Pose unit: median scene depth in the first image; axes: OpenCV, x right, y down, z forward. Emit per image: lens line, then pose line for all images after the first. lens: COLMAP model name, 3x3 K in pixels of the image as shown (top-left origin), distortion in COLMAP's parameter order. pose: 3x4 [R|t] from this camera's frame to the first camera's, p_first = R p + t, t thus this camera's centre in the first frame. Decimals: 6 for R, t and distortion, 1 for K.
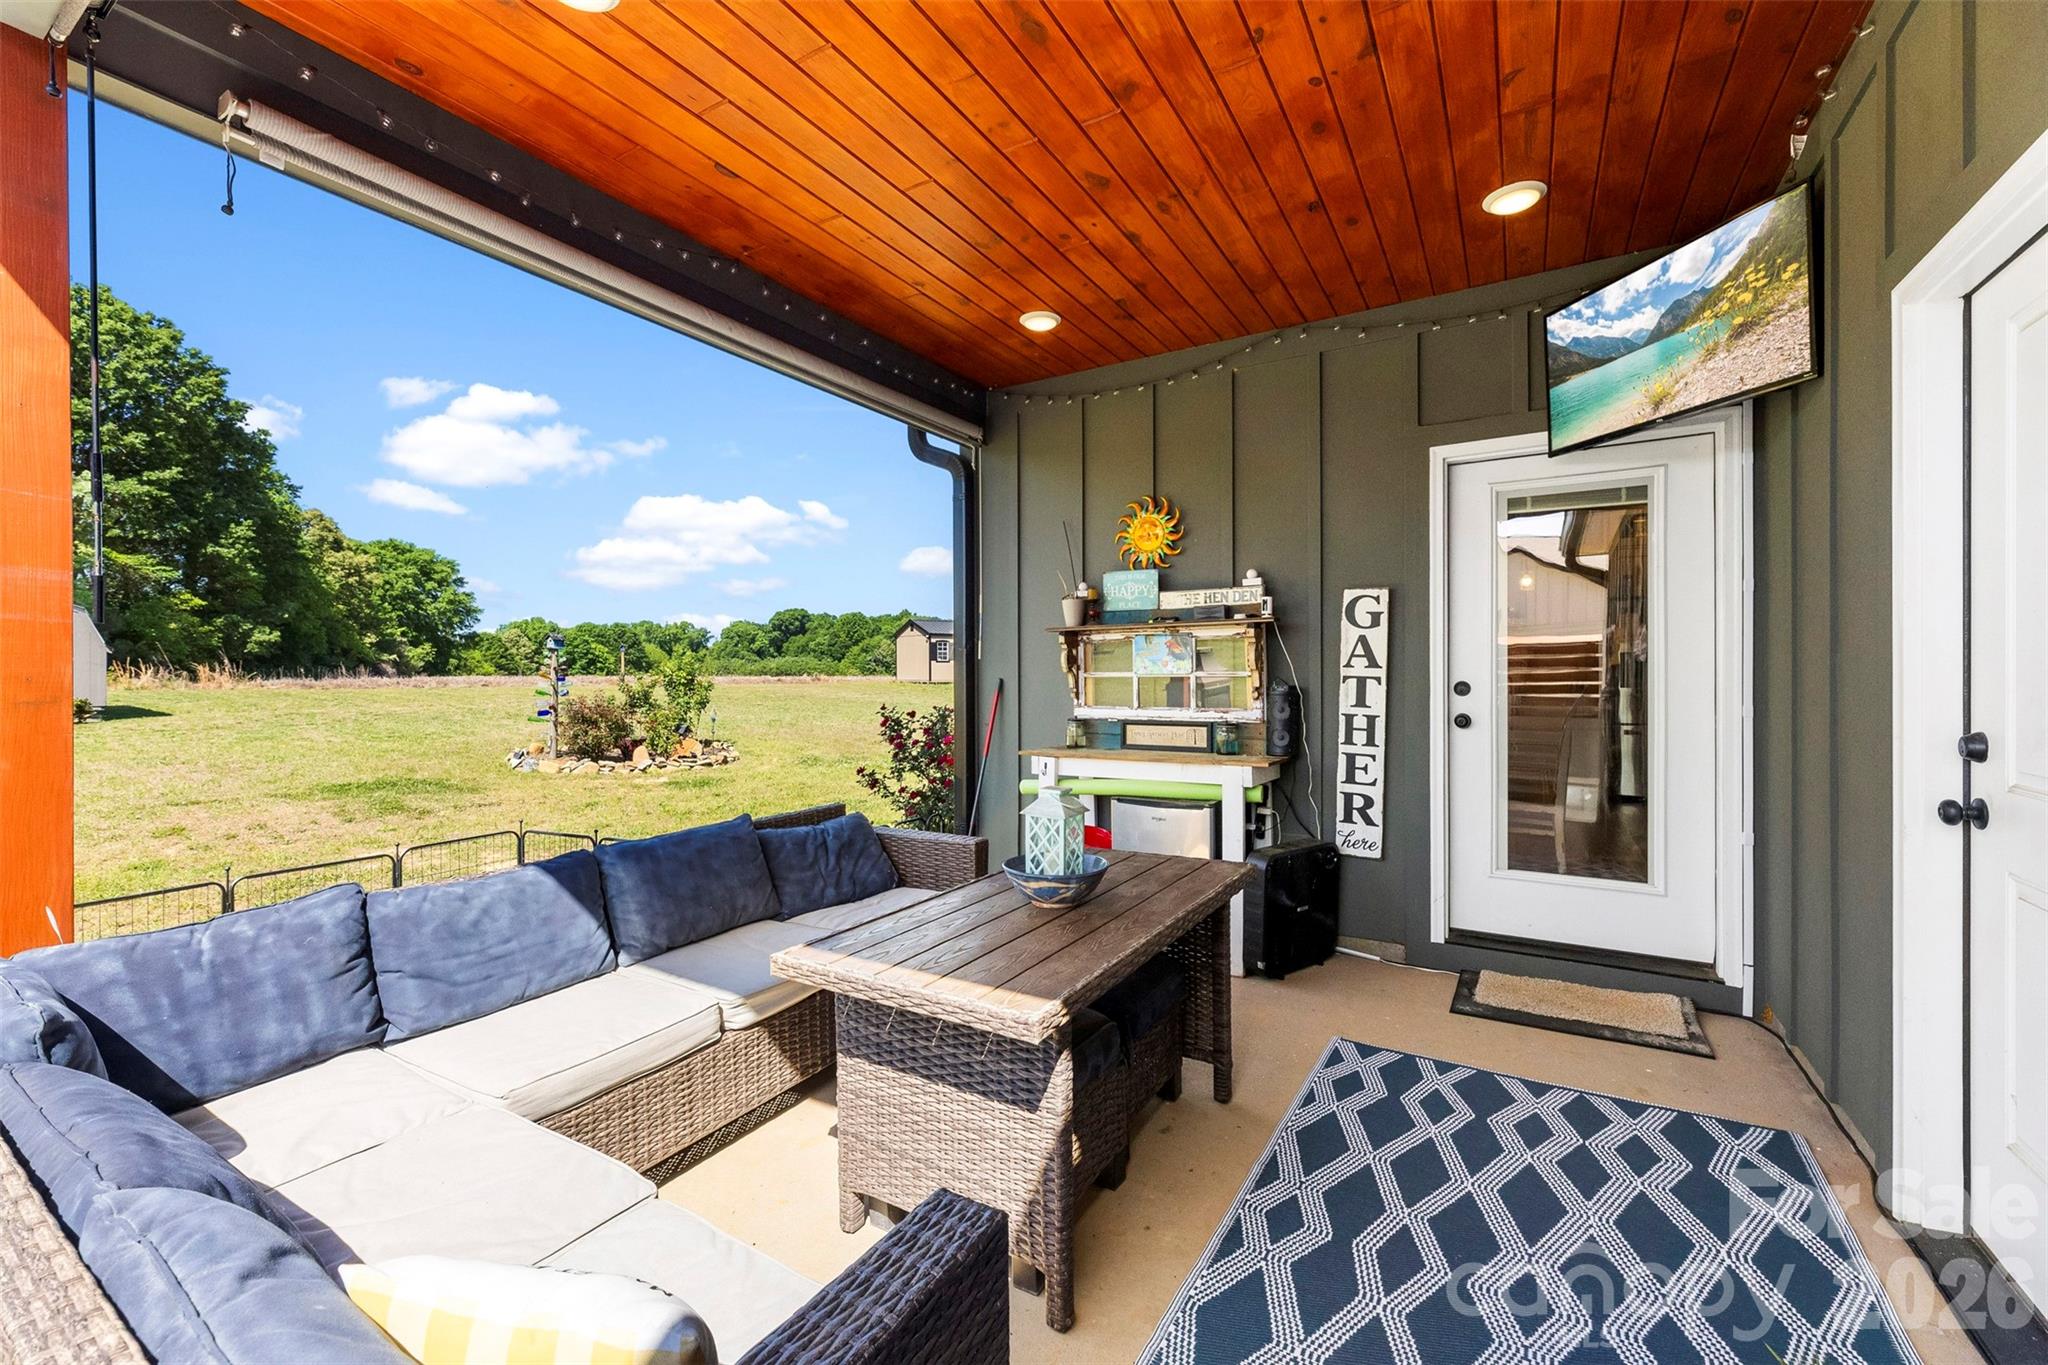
lens RADIAL K [[823.7, 0, 1020.3], [0, 823.7, 682.5], [0, 0, 1]] dist [0.001936, 0.000061]
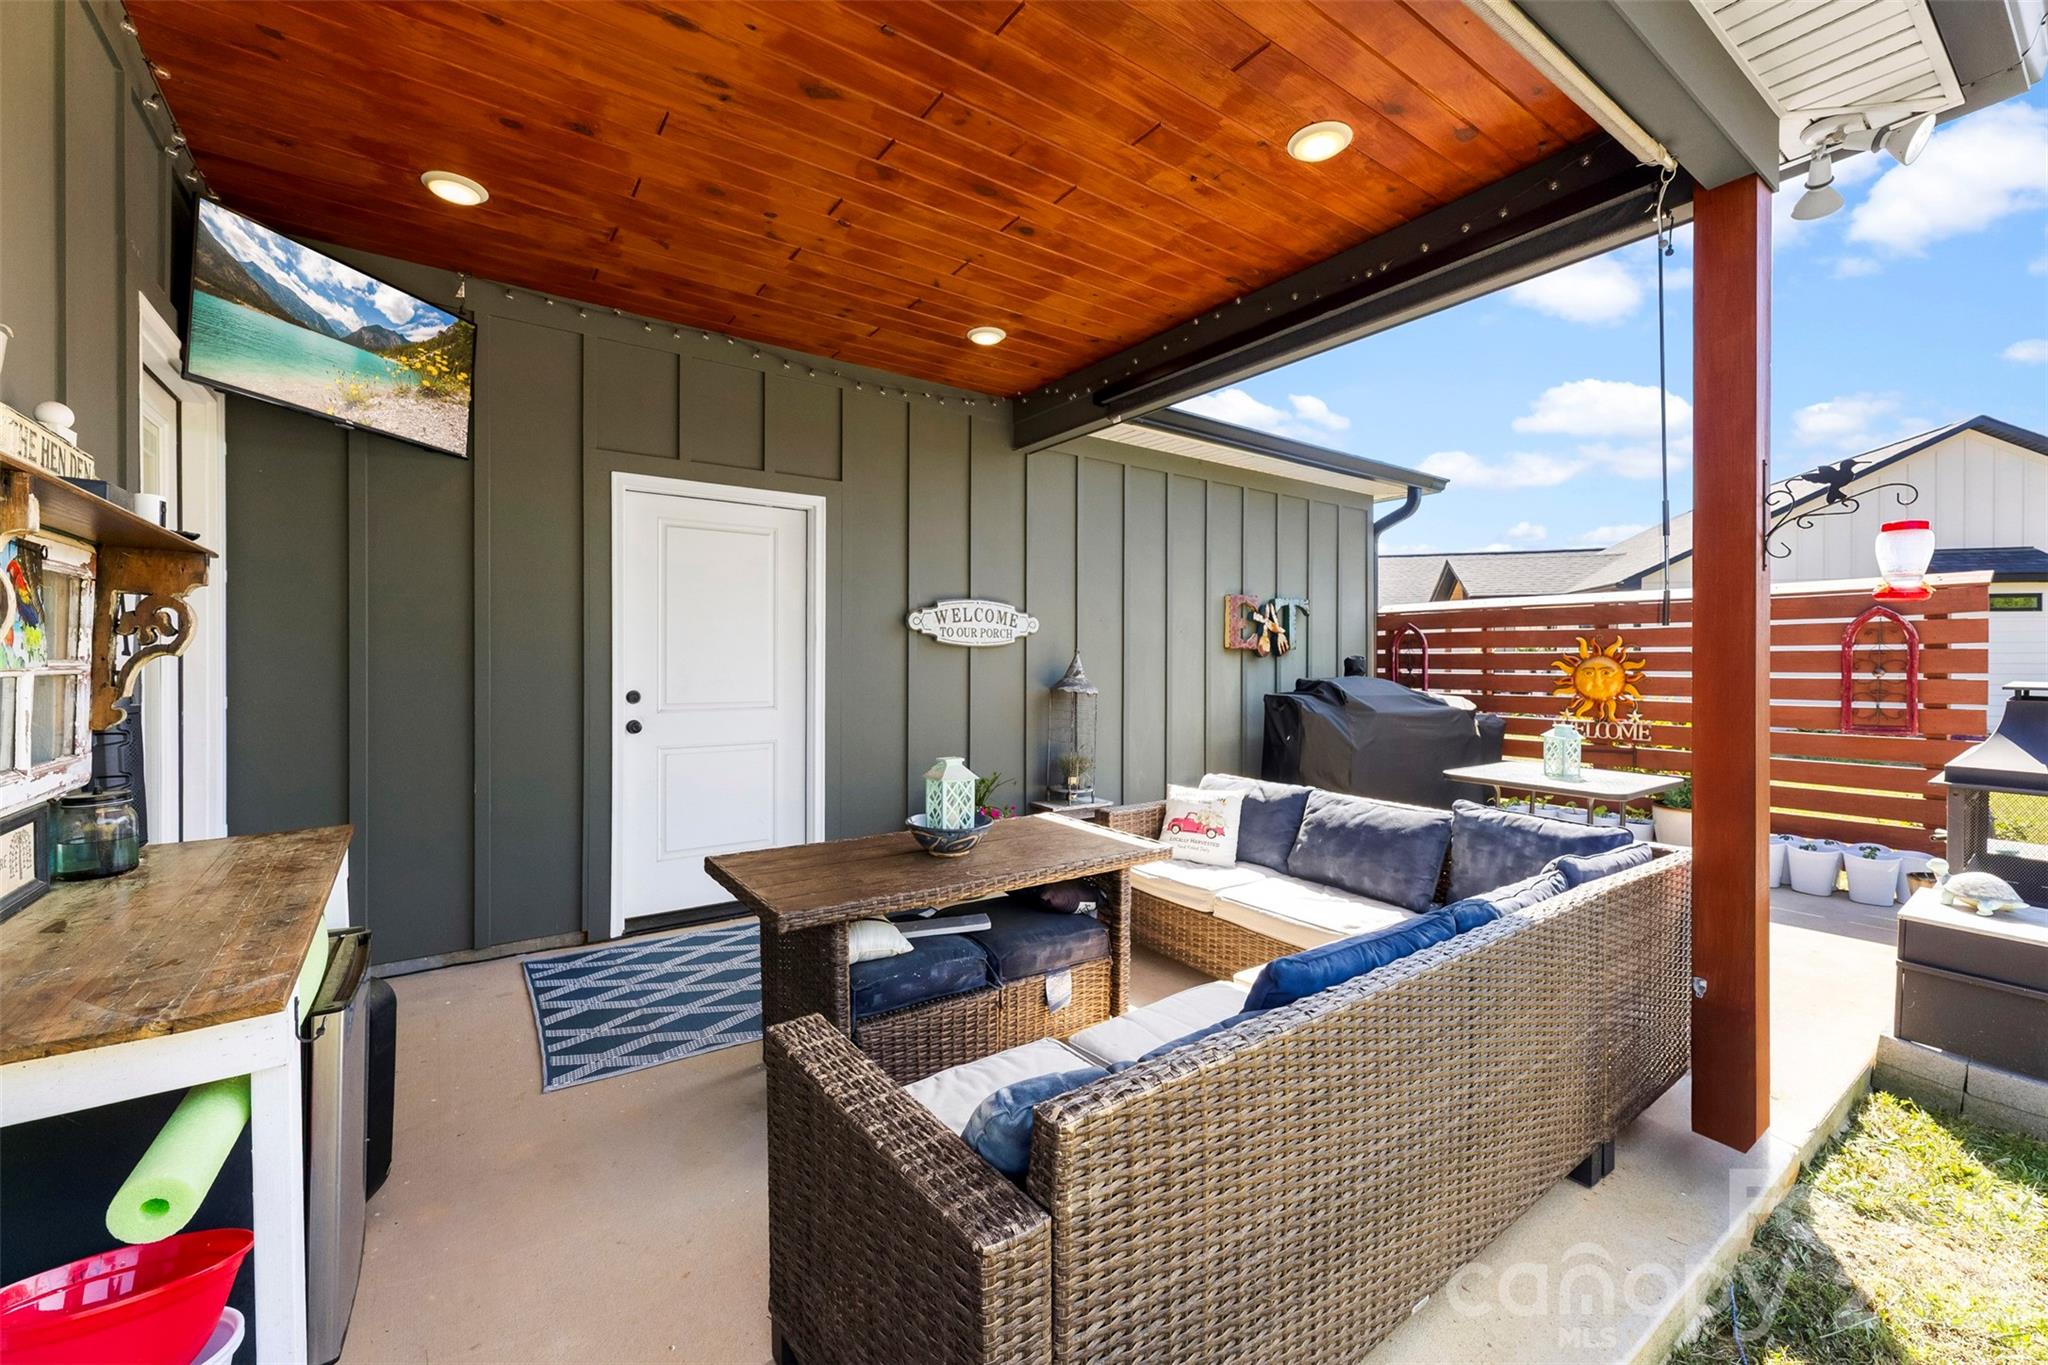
lens RADIAL K [[823.7, 0, 1026.9], [0, 823.7, 663.3], [0, 0, 1]] dist [0.001936, 0.000061]
pose [[-0.922631, 0.006057, 0.385637, -0.482475], [0.011208, 0.999875, 0.011111, -0.014597], [-0.385522, 0.014574, -0.922584, 1.895301]]
